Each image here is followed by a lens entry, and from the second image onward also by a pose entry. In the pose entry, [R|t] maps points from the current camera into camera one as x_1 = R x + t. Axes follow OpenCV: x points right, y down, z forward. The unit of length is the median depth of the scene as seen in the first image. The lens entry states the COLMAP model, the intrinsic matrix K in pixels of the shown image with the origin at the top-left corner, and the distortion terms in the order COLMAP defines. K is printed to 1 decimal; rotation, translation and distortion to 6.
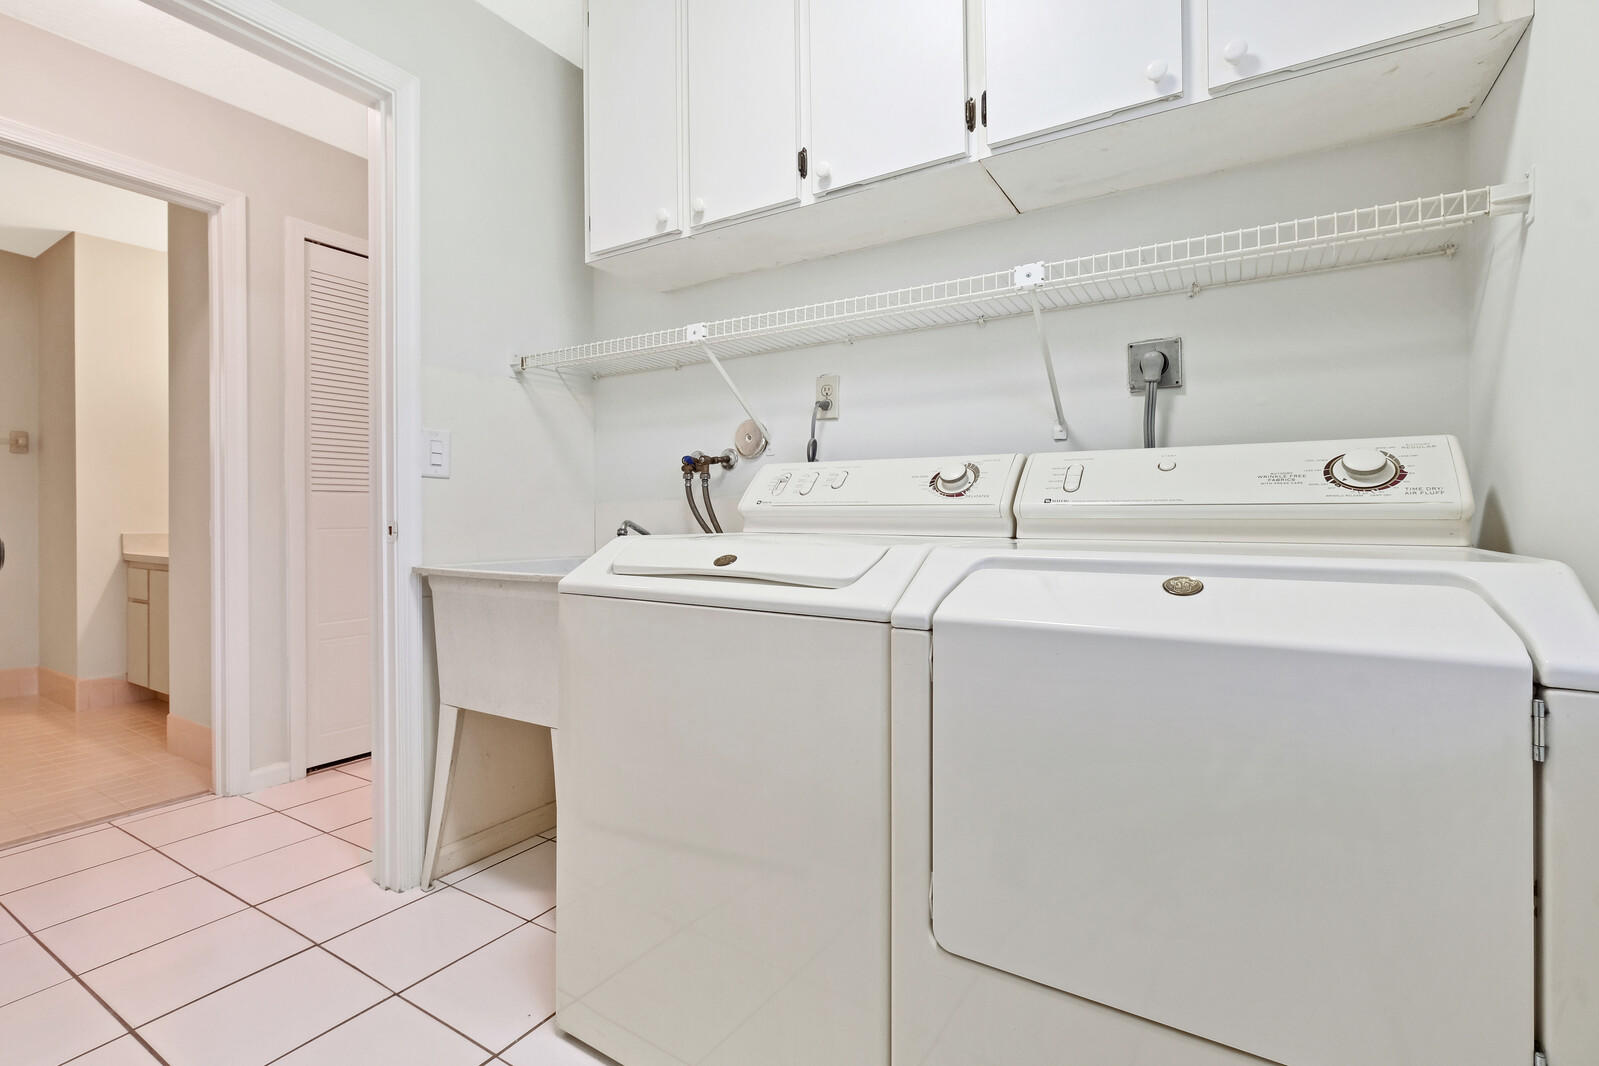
lens RADIAL K [[722.1, 0, 801.6], [0, 722.1, 527.1], [0, 0, 1]] dist [0.000249, 0.000901]
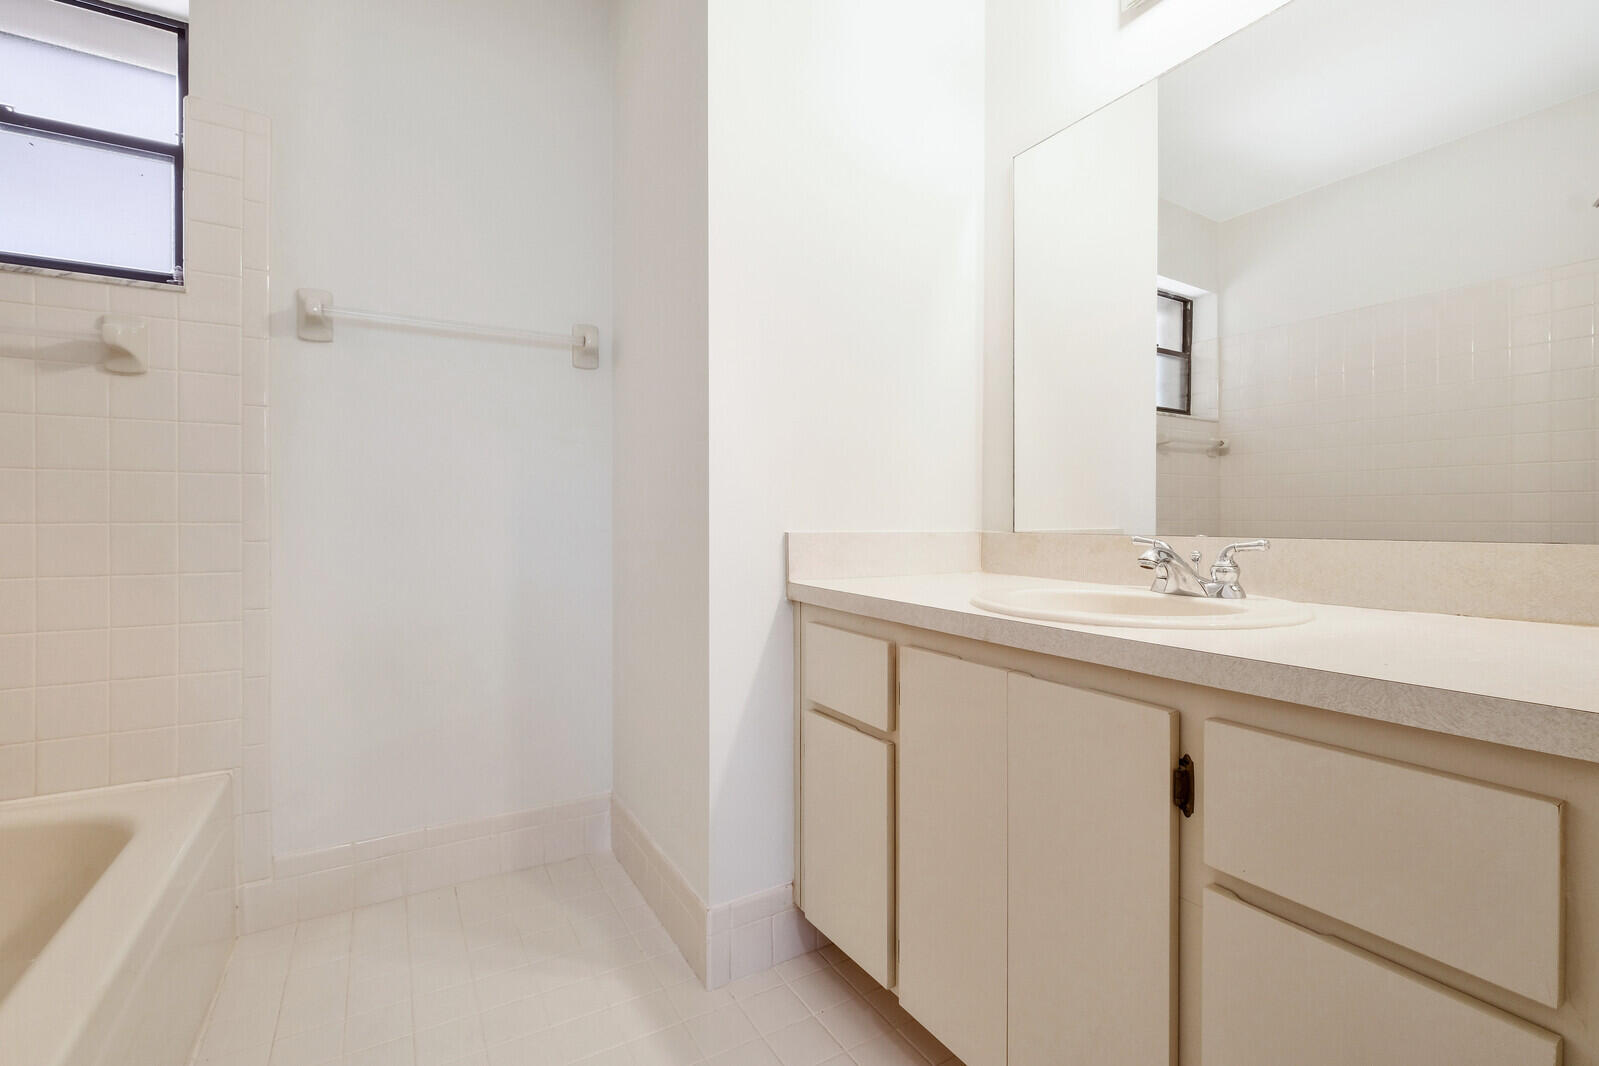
lens RADIAL K [[722.1, 0, 799.3], [0, 722.1, 527.4], [0, 0, 1]] dist [0.000249, 0.000901]
pose [[0.887534, 0.008314, -0.460667, -0.749141], [-0.006113, 0.999962, 0.006270, 0.003816], [0.460702, -0.002749, 0.887551, 0.649695]]
